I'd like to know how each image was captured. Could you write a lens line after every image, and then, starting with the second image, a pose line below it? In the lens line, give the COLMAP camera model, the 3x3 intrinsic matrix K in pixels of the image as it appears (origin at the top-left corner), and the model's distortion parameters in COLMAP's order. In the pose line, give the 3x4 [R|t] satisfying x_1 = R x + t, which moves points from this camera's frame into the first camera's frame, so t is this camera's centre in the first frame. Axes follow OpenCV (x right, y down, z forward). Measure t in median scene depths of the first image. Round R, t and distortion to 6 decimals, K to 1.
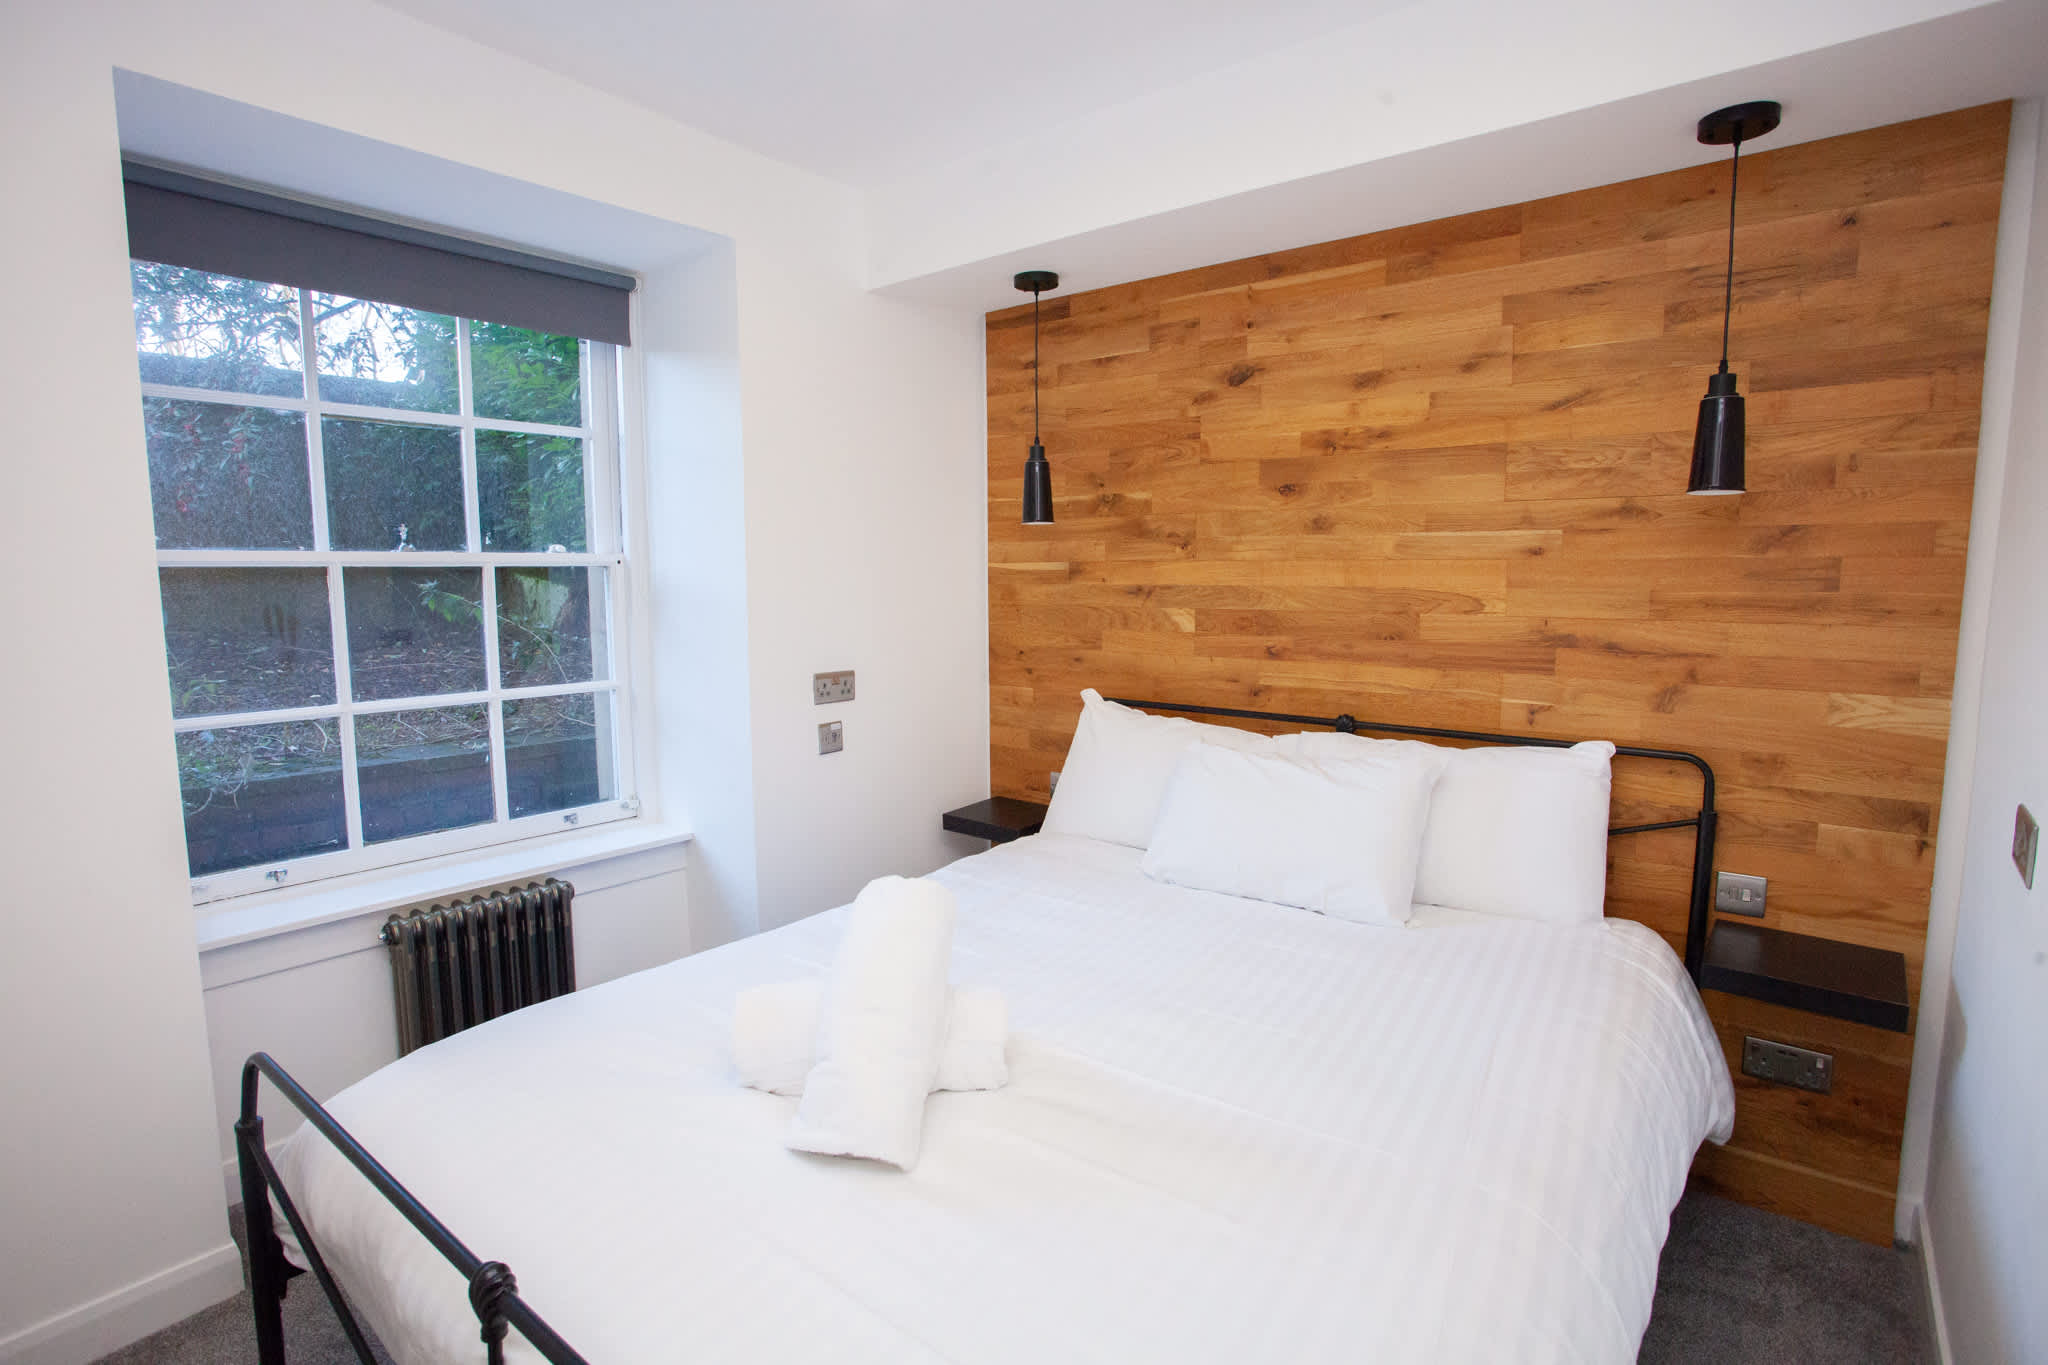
lens RADIAL K [[1015.2, 0, 1029.5], [0, 1015.2, 689.4], [0, 0, 1]] dist [-0.081354, 0.044272]
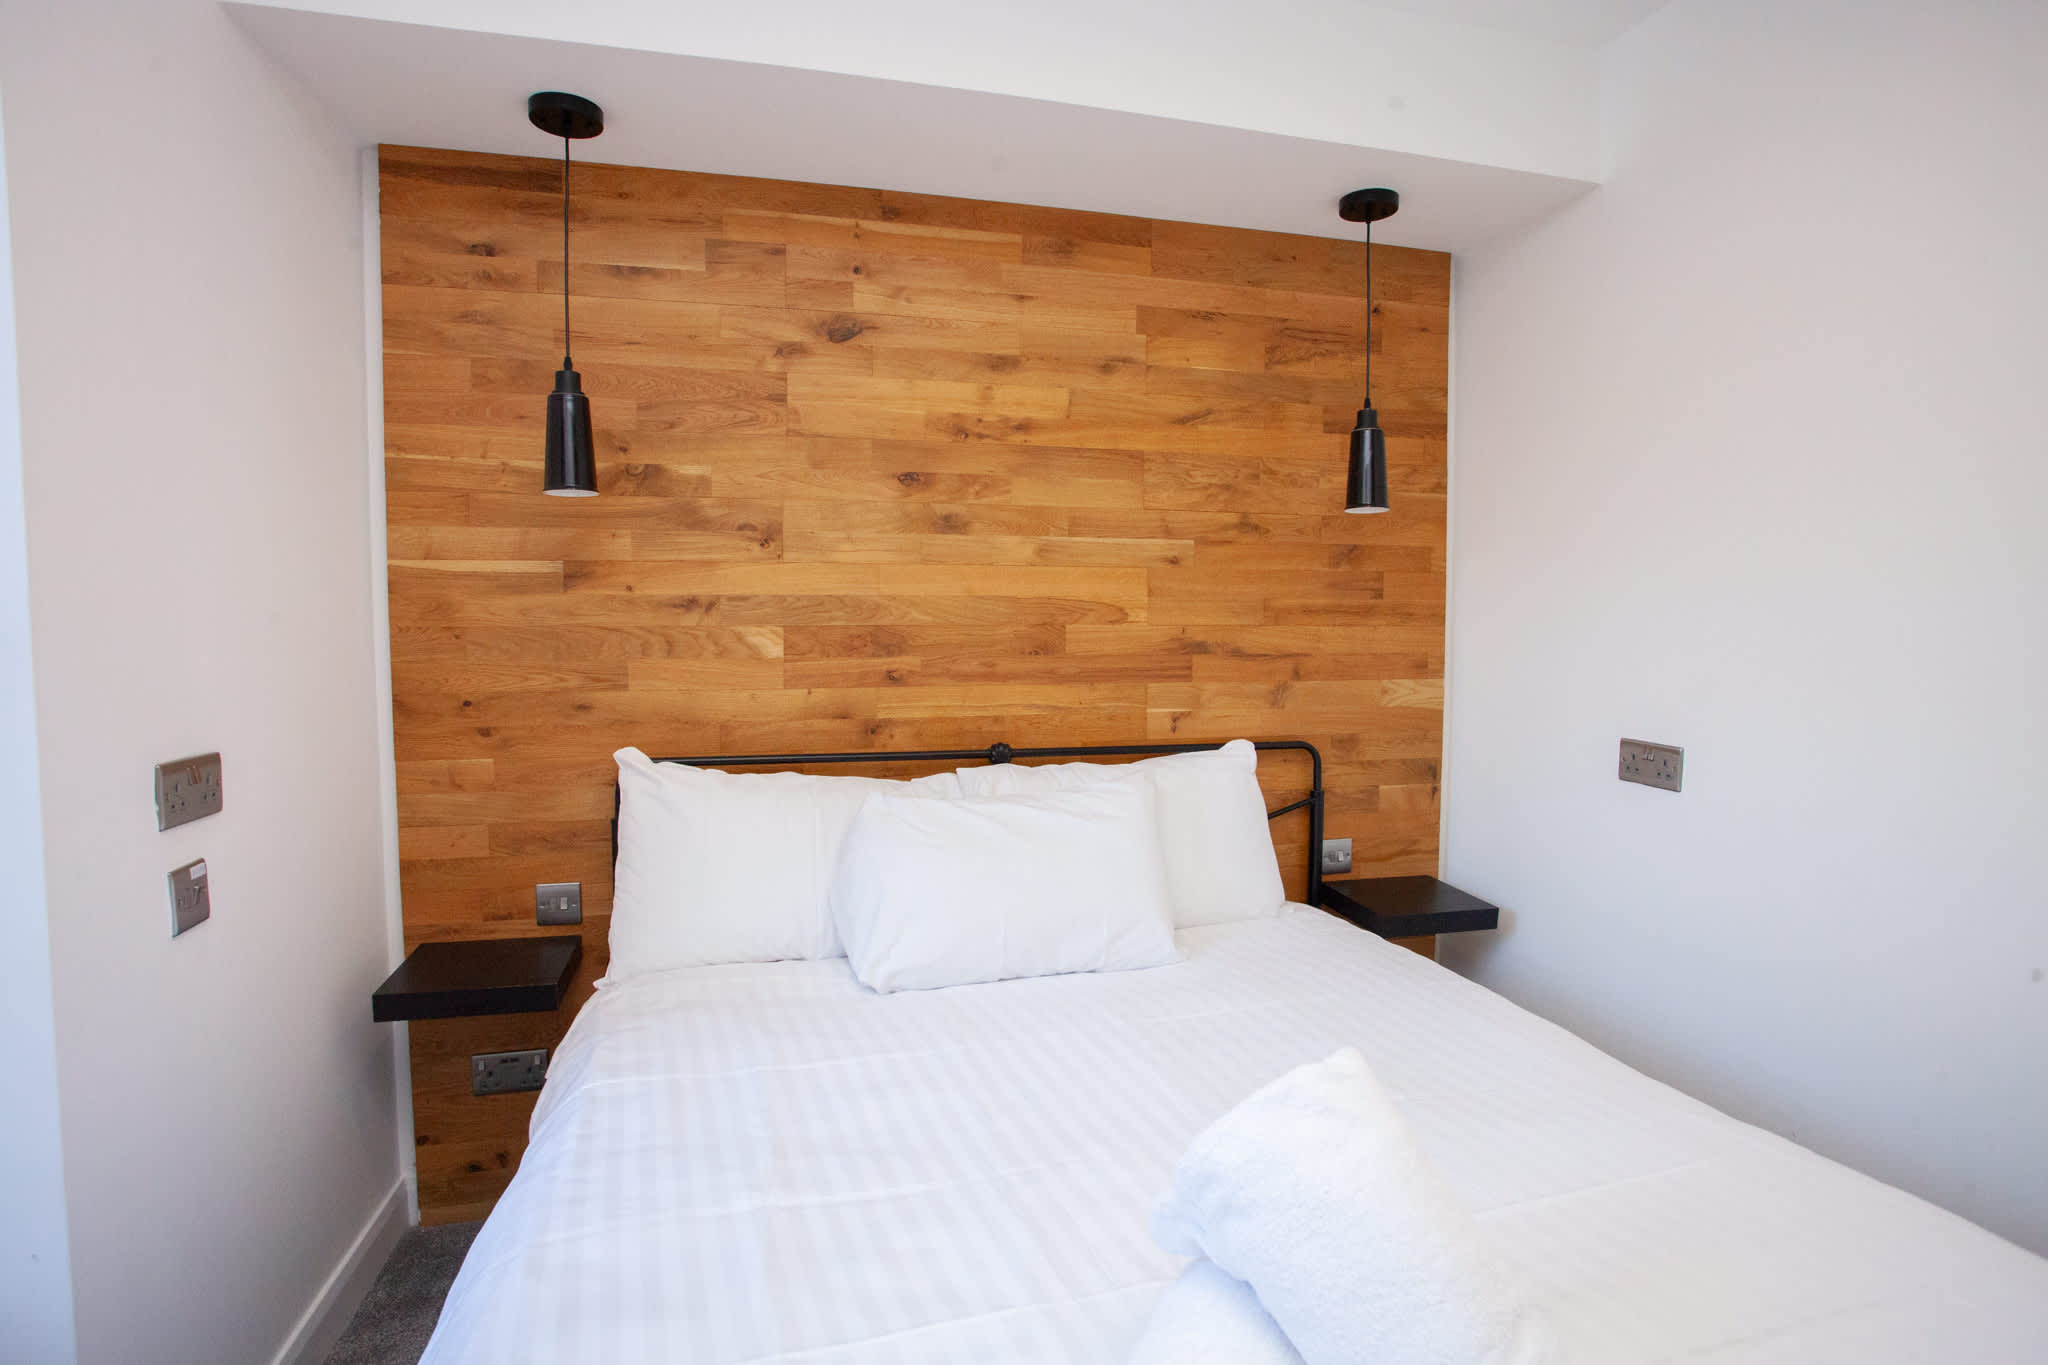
lens RADIAL K [[1015.2, 0, 1029.5], [0, 1015.2, 689.4], [0, 0, 1]] dist [-0.081354, 0.044272]
pose [[0.598348, -0.047597, 0.799822, -0.370979], [0.090331, 0.995877, -0.008312, -0.011263], [-0.796128, 0.077222, 0.600180, 0.458246]]
